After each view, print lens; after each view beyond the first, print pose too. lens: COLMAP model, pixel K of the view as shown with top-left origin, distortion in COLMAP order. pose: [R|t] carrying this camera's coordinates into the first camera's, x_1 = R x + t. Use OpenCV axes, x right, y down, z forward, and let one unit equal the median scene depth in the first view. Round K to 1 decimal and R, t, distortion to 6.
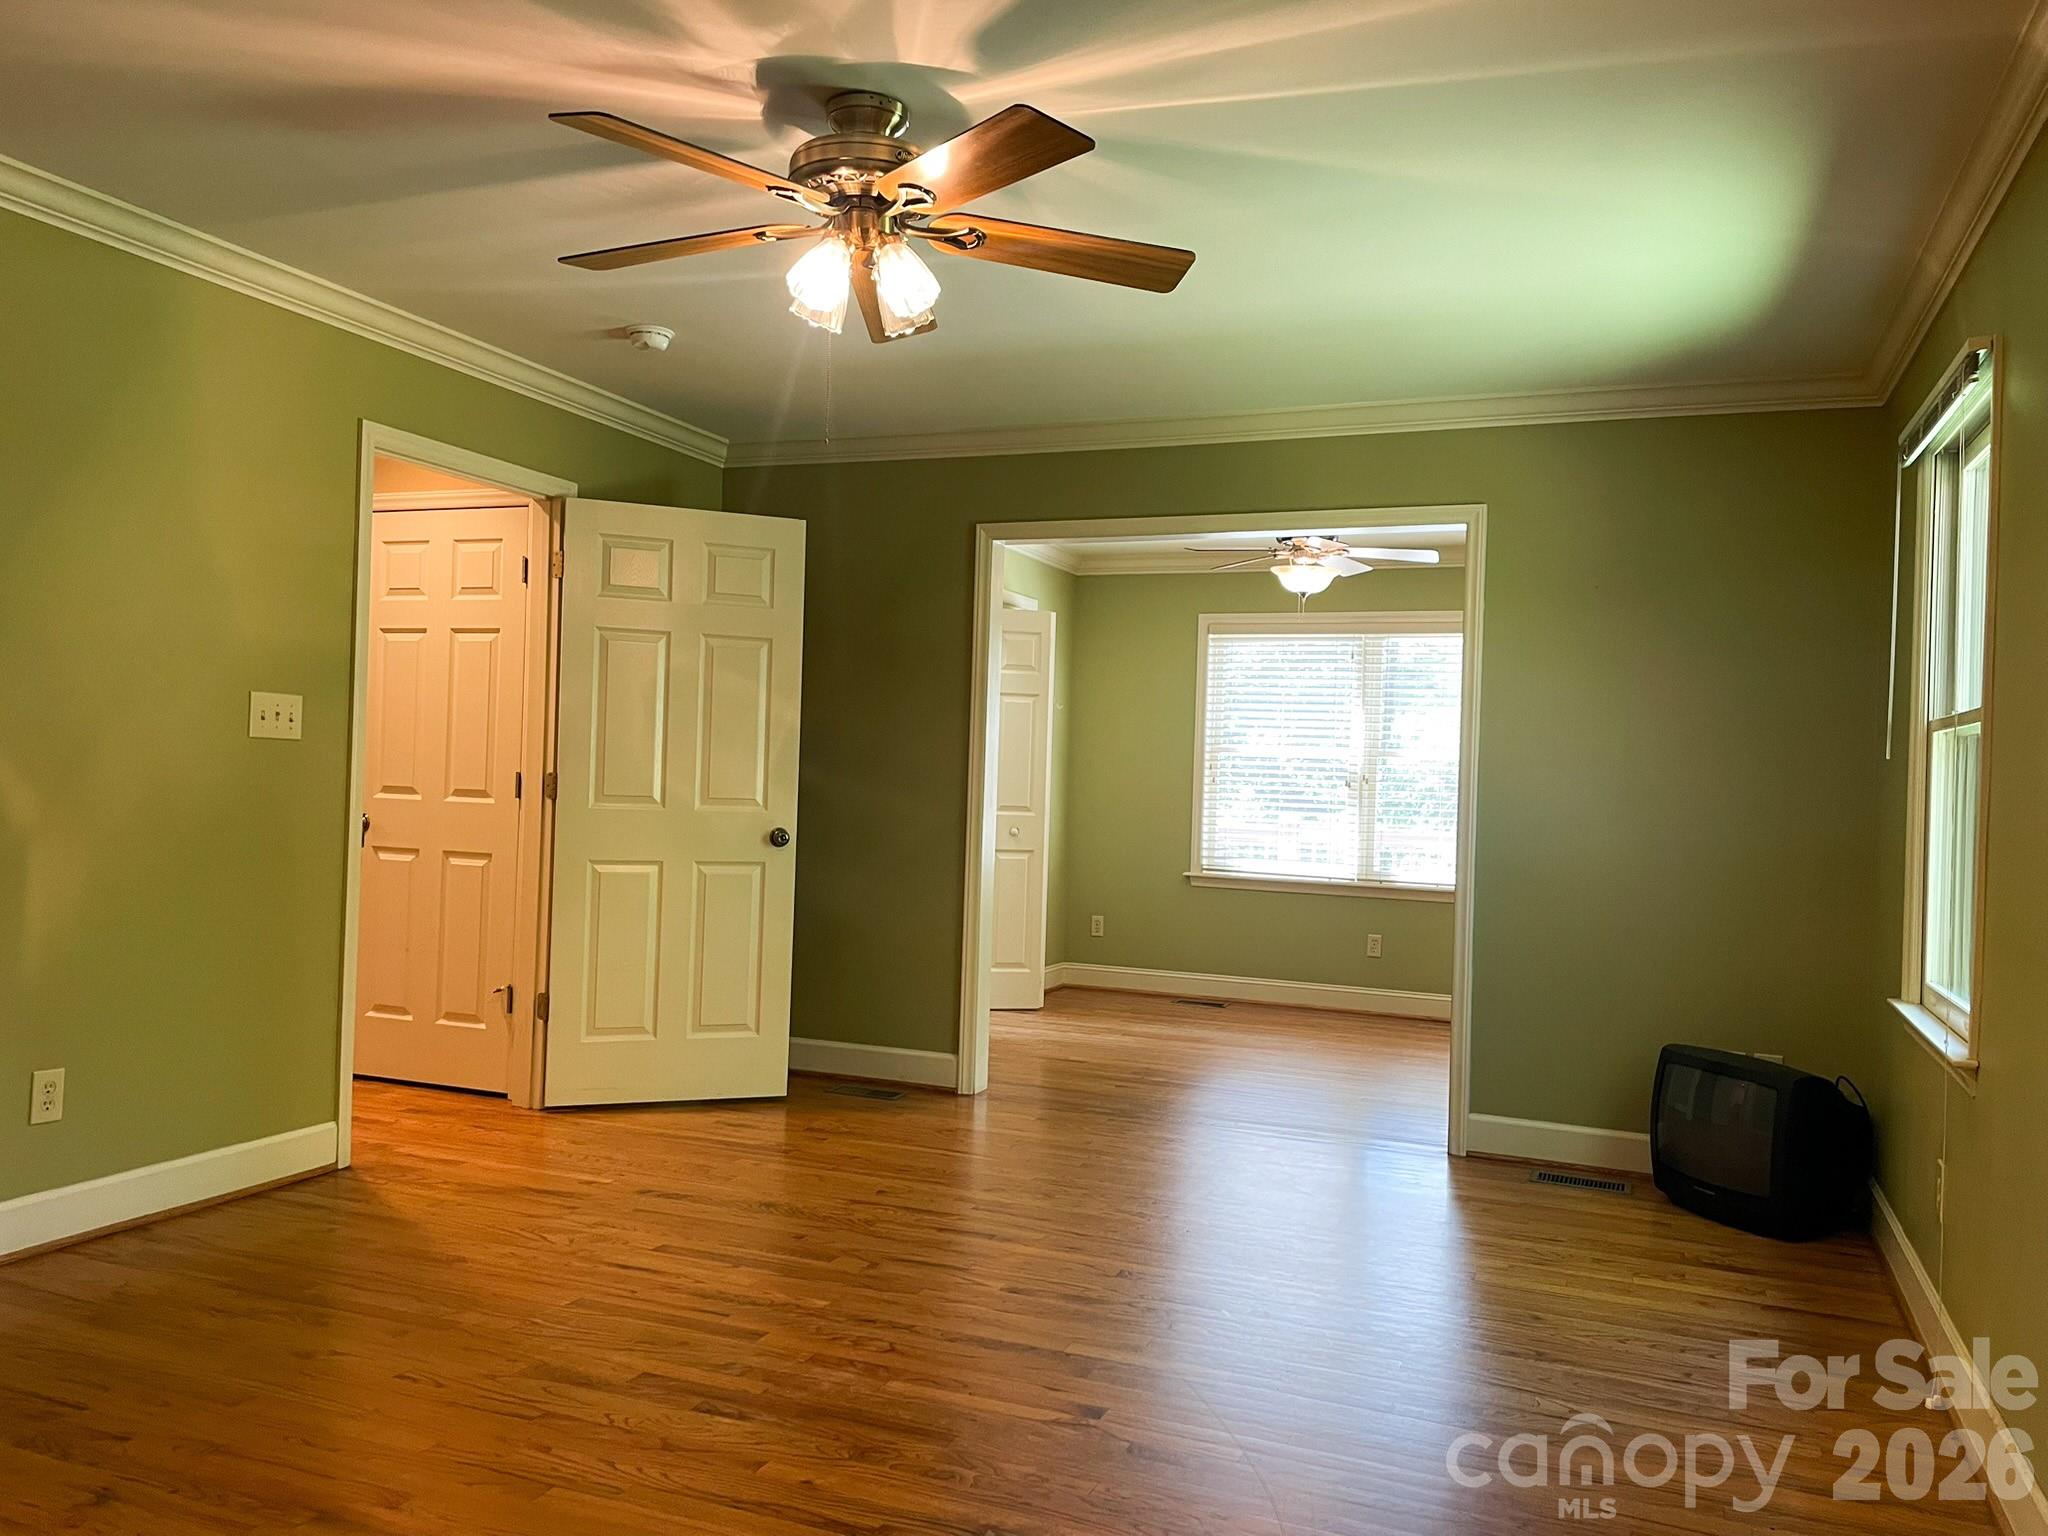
lens RADIAL K [[1542.1, 0, 1018.4], [0, 1542.1, 766.6], [0, 0, 1]] dist [0.091707, -0.116054]
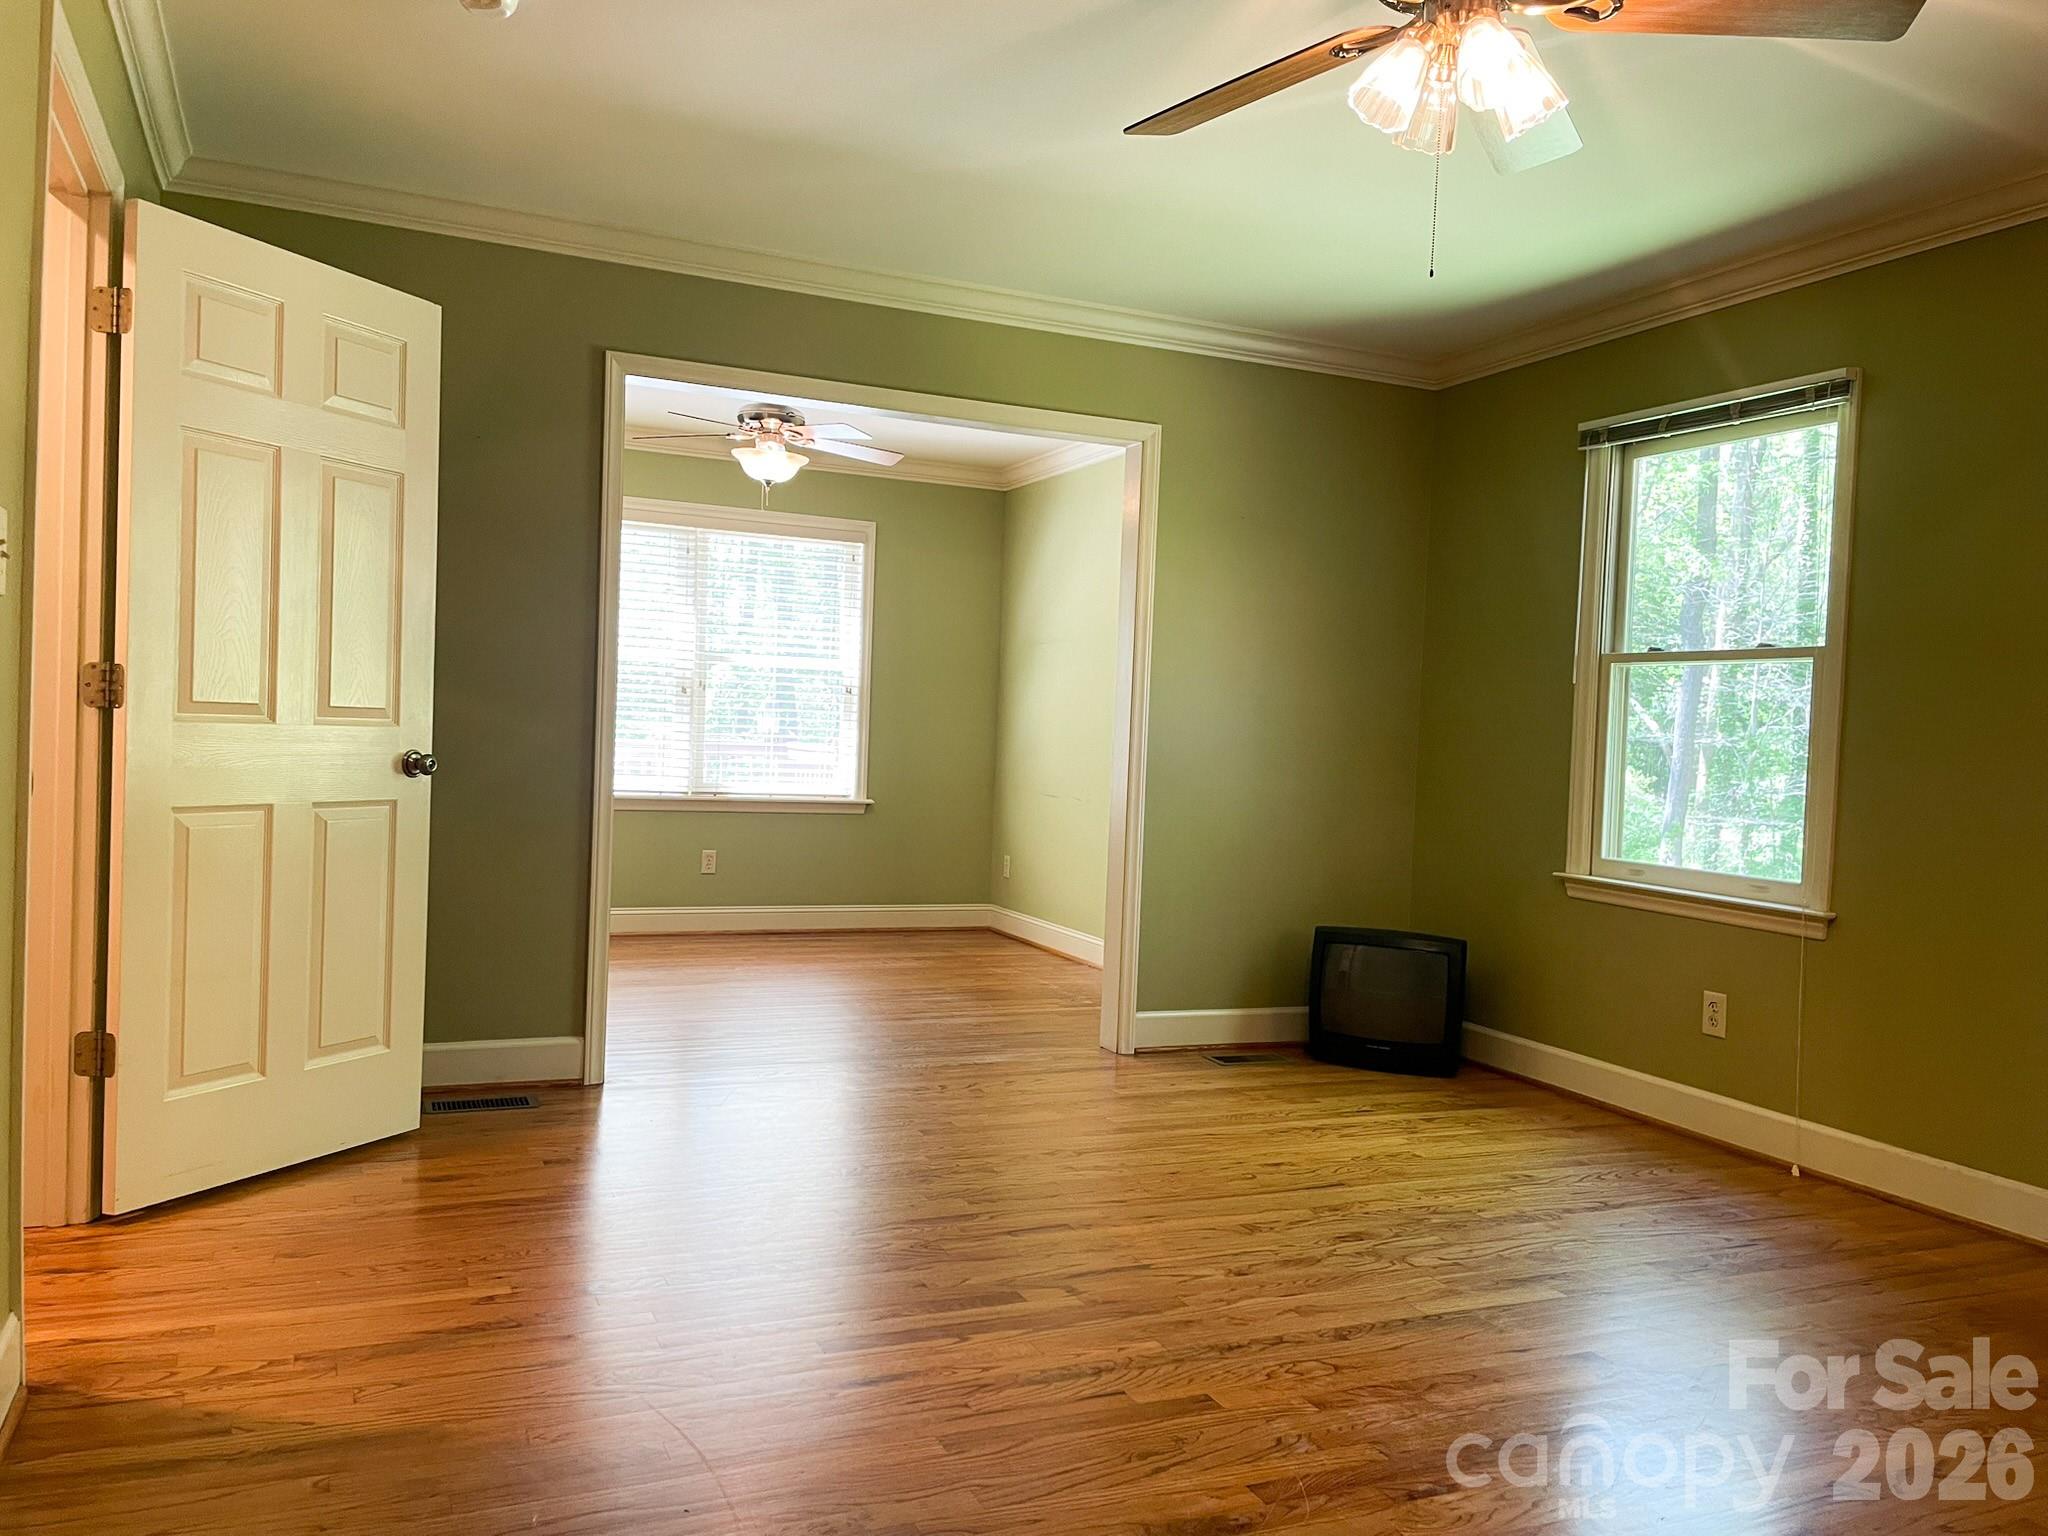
lens RADIAL K [[1542.1, 0, 1015.7], [0, 1542.1, 765.0], [0, 0, 1]] dist [0.091707, -0.116054]
pose [[0.701171, -0.023250, 0.712614, -0.482141], [-0.021485, 0.998325, 0.053712, 0.003169], [-0.712670, -0.052971, 0.699497, 0.328907]]
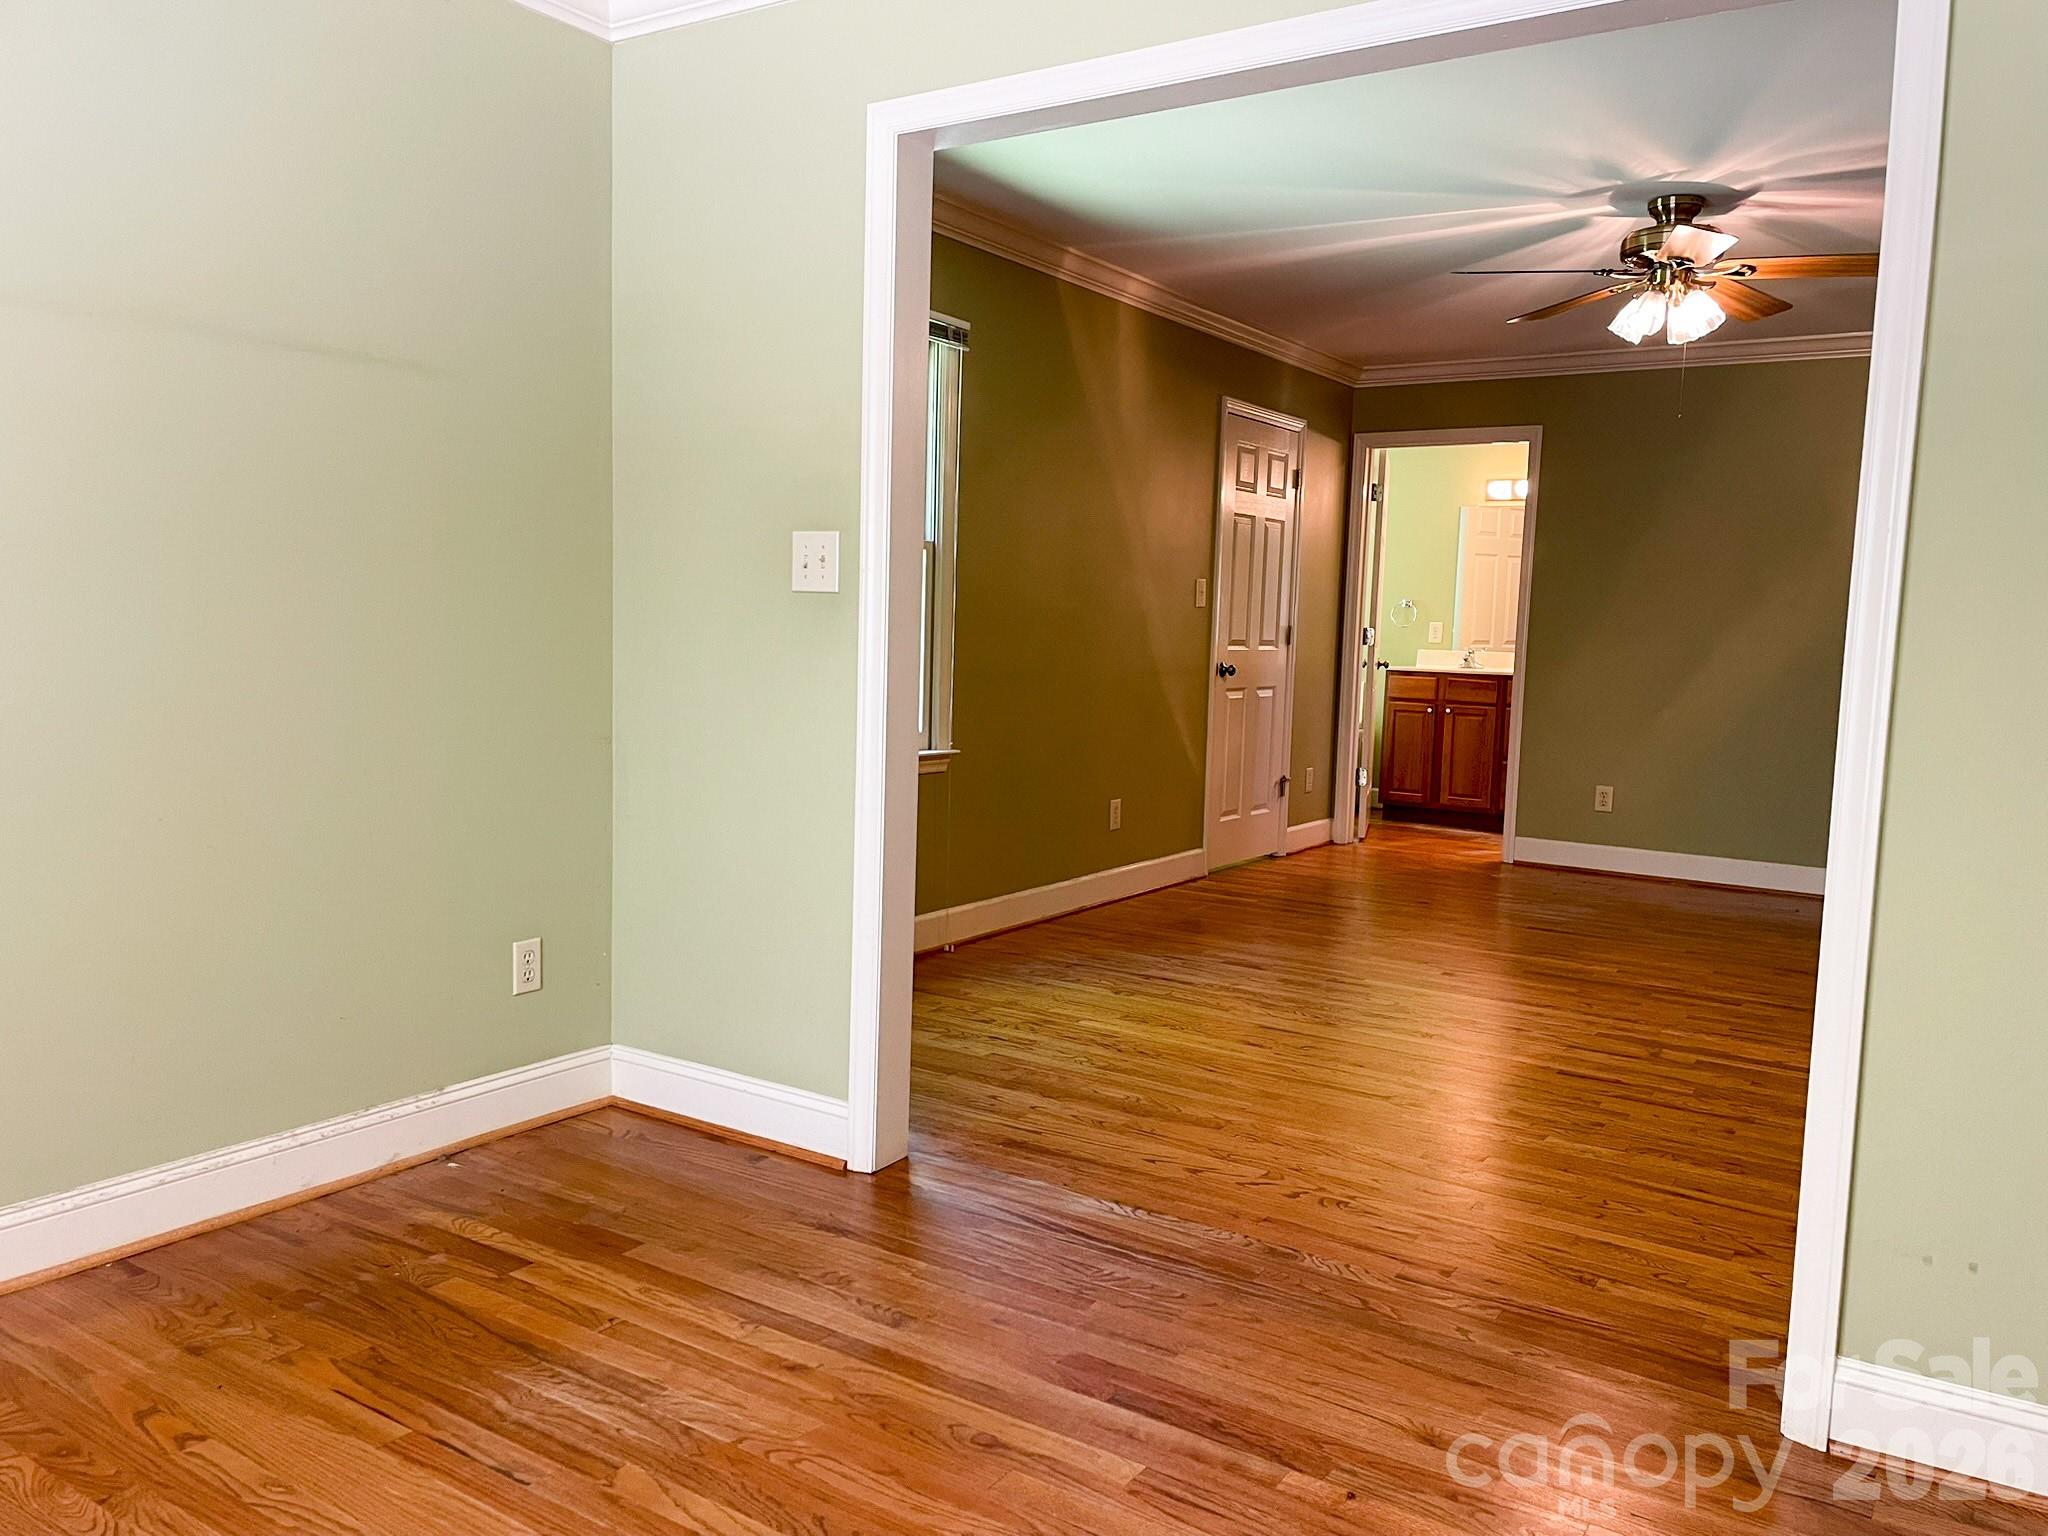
lens RADIAL K [[1542.1, 0, 1025.7], [0, 1542.1, 770.8], [0, 0, 1]] dist [0.091707, -0.116054]
pose [[-0.978075, -0.090770, 0.187428, 0.116871], [-0.074341, 0.992895, 0.092914, 0.026547], [-0.194530, 0.076943, -0.977874, 1.556670]]
